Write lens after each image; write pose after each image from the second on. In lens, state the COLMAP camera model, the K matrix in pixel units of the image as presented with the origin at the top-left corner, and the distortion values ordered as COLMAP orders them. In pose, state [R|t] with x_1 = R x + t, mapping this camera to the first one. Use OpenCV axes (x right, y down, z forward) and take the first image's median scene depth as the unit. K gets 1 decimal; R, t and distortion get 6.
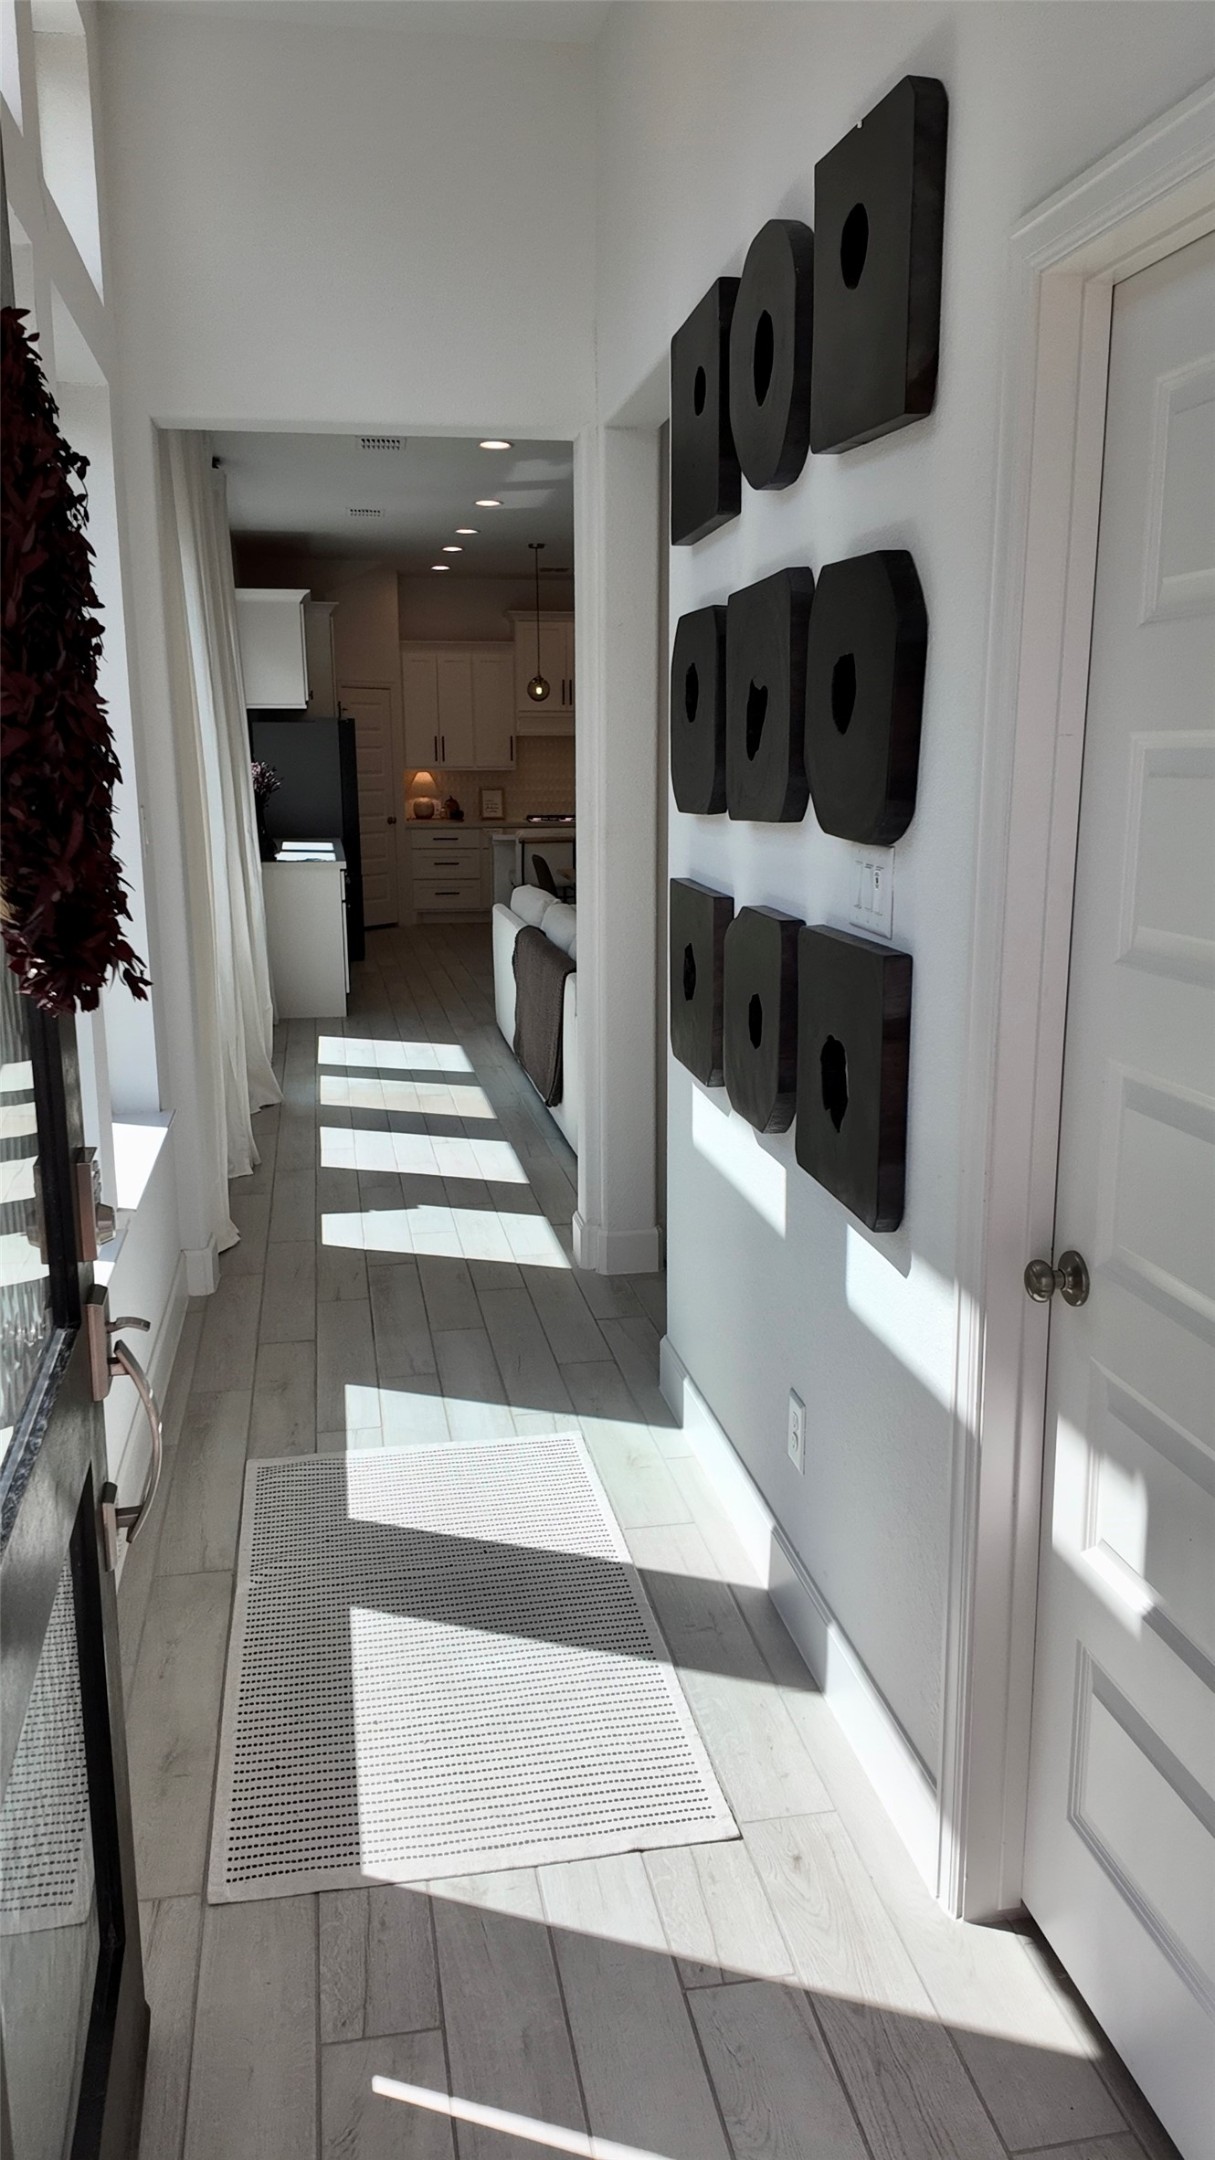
lens RADIAL K [[1606.2, 0, 607.5], [0, 1606.2, 1080.0], [0, 0, 1]] dist [0.080981, -0.000990]
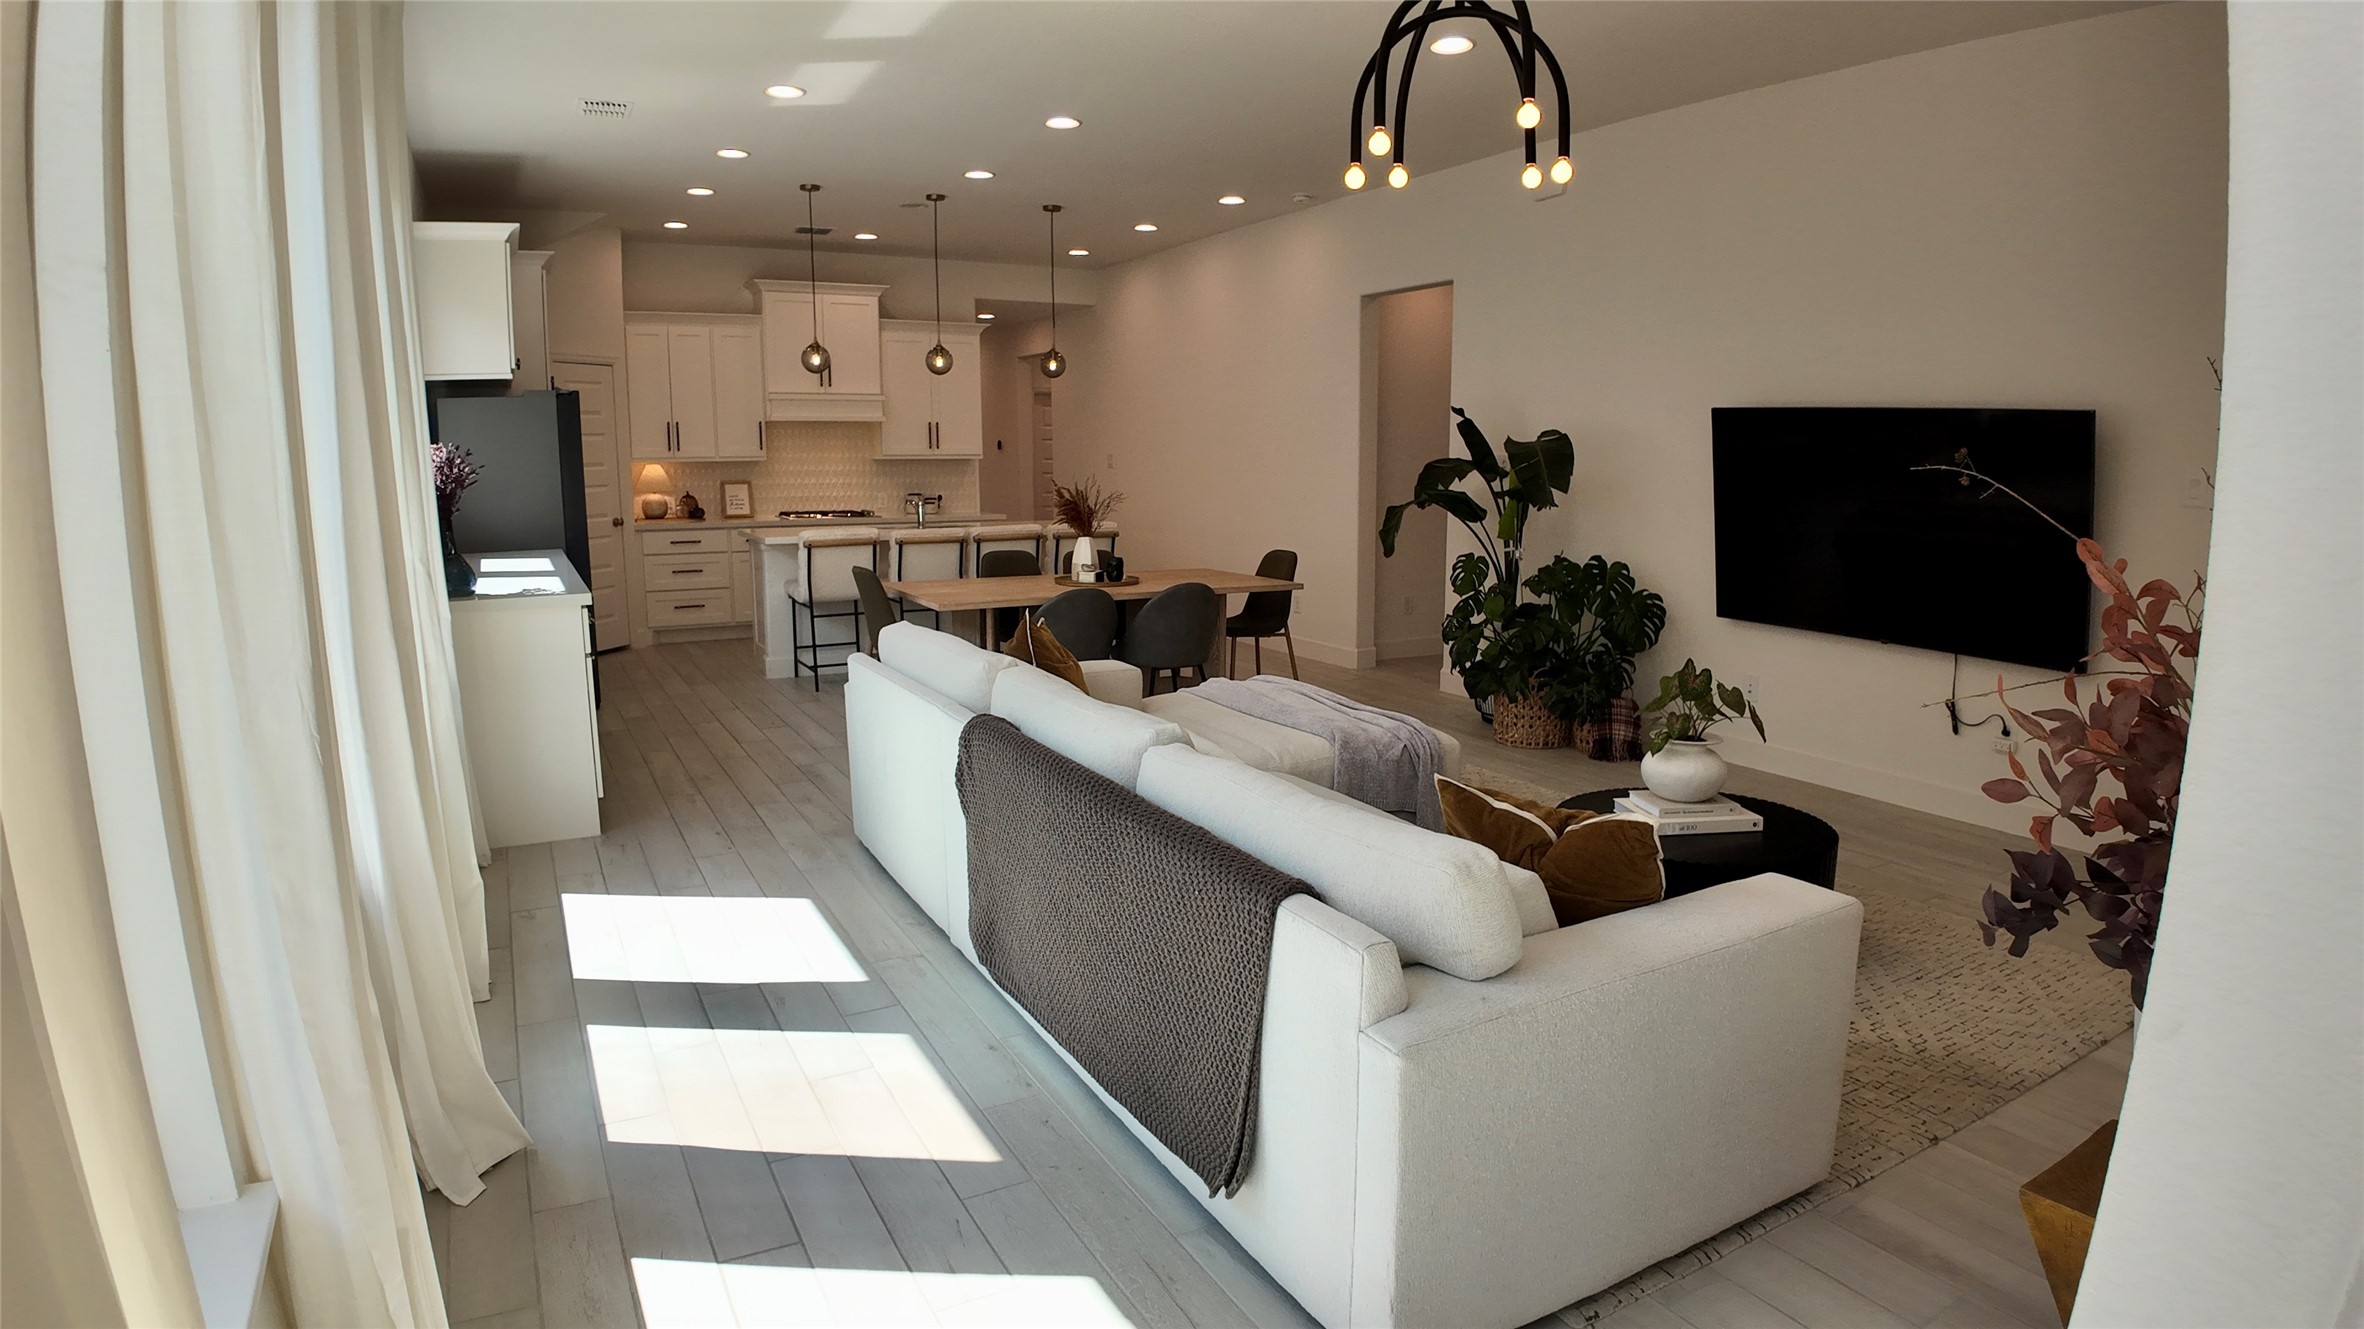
lens RADIAL K [[1259.2, 0, 1182.0], [0, 1259.2, 664.5], [0, 0, 1]] dist [-0.114270, -0.001475]
pose [[0.945624, -0.049625, 0.321455, -0.078726], [0.061713, 0.997714, -0.027519, -0.063630], [-0.319355, 0.045861, 0.946525, 0.378831]]
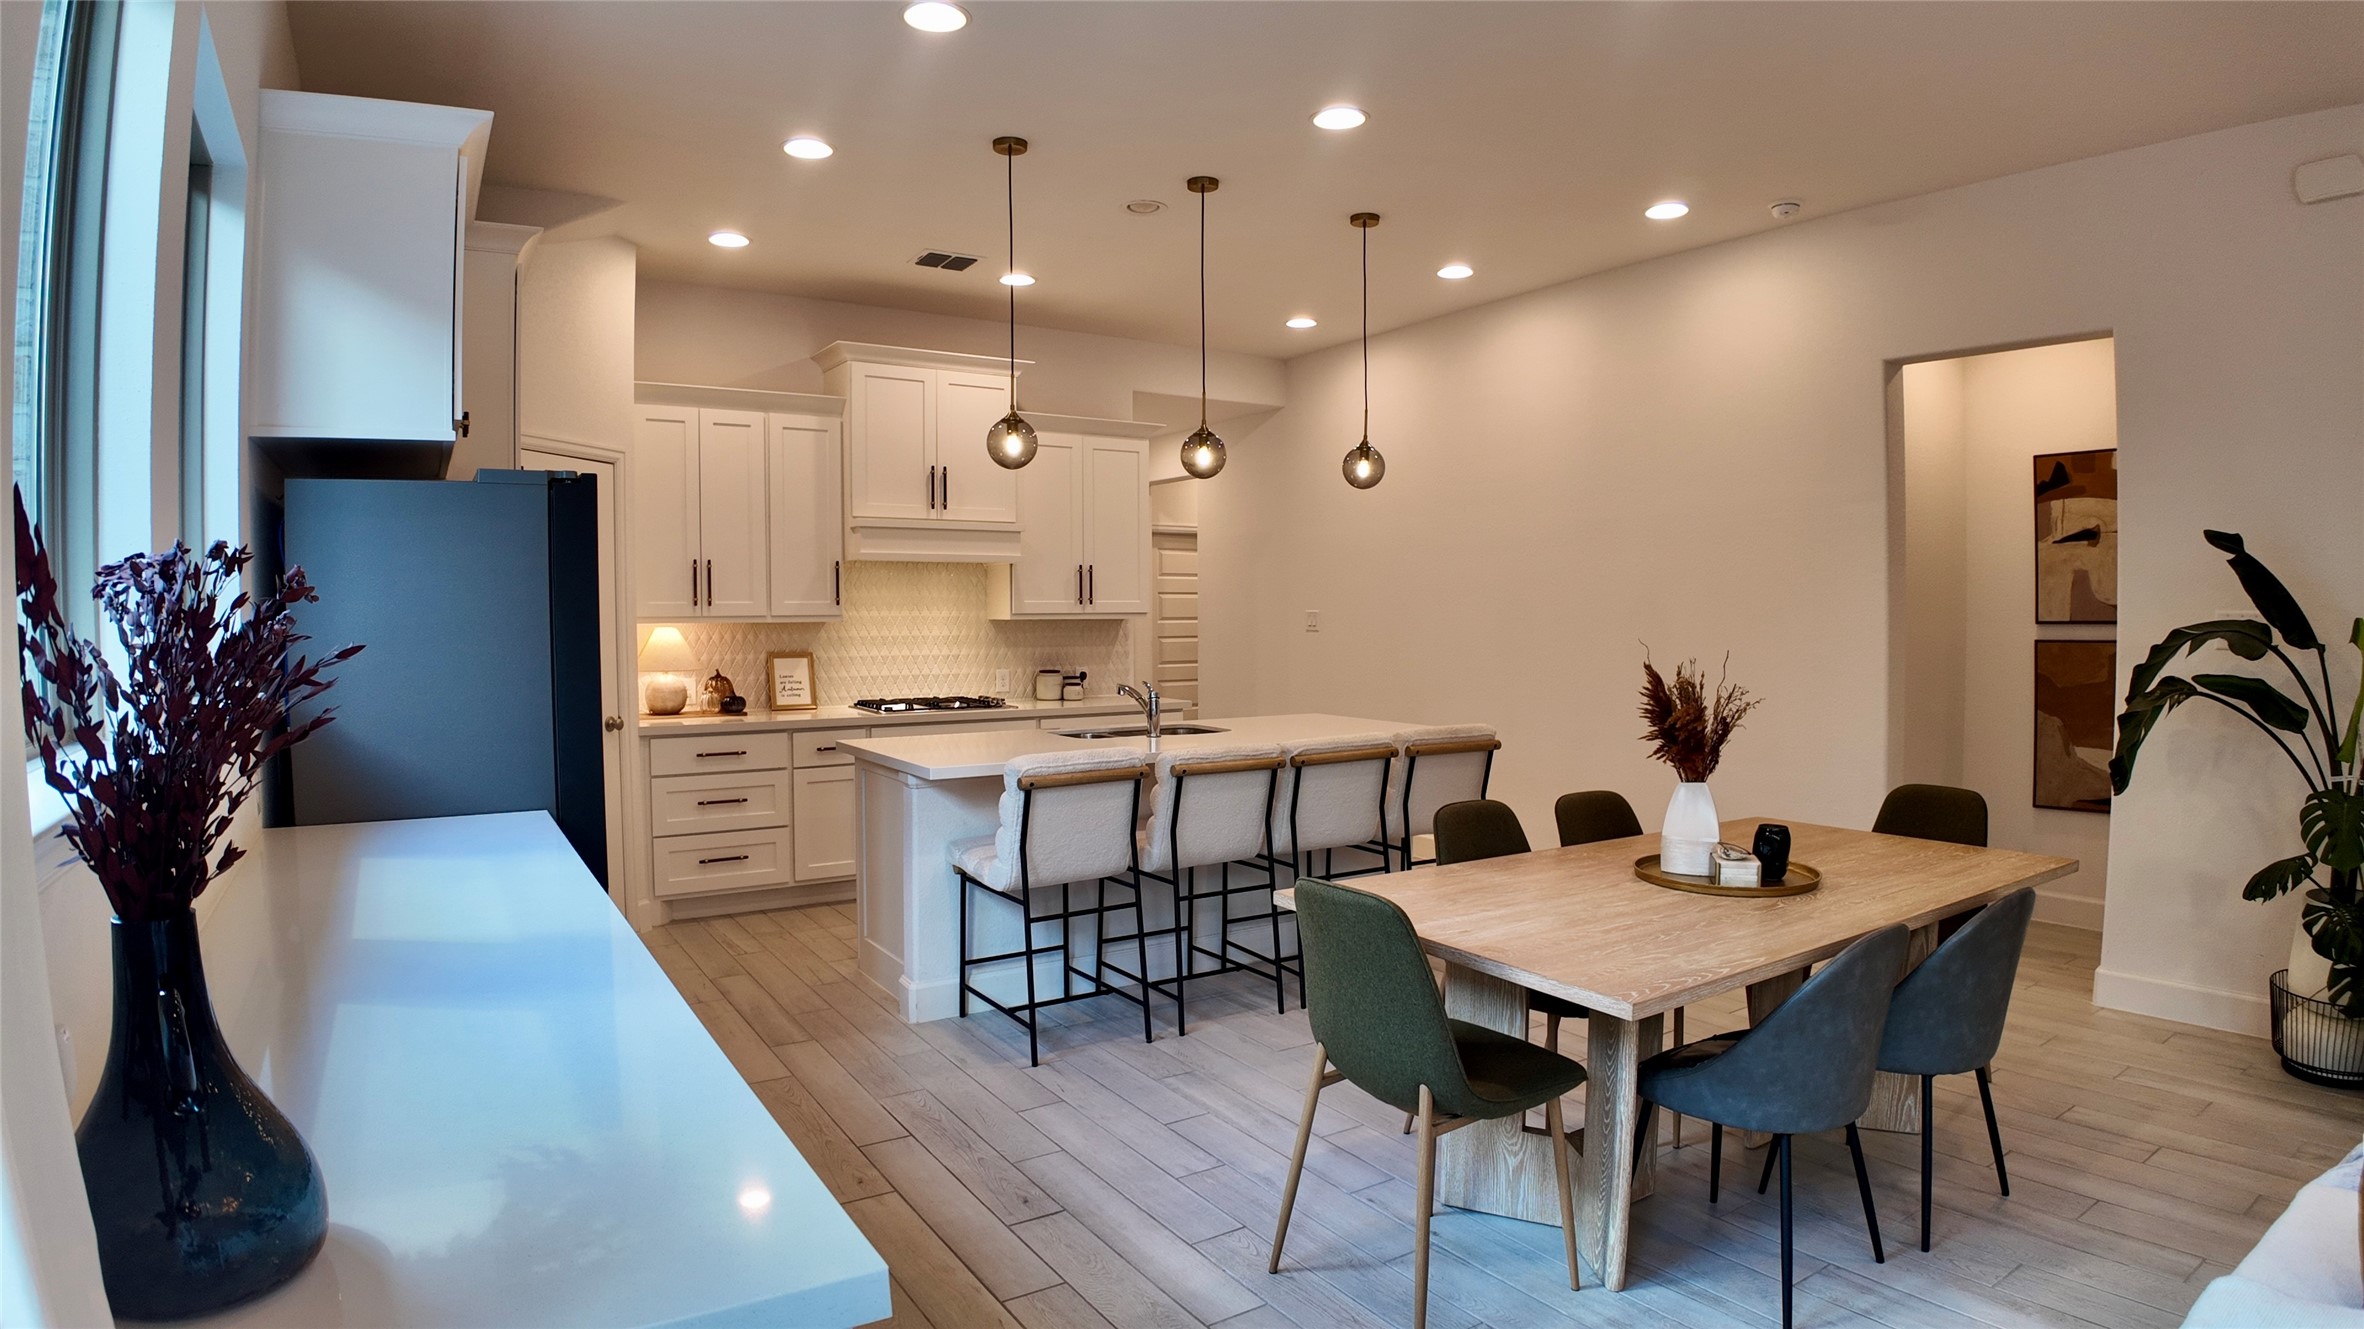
lens RADIAL K [[1259.2, 0, 1182.0], [0, 1259.2, 664.5], [0, 0, 1]] dist [-0.114270, -0.001475]
pose [[0.923954, -0.016365, 0.382153, -0.137522], [0.078321, 0.986010, -0.147138, -0.130002], [-0.374399, 0.165879, 0.912310, 0.698866]]
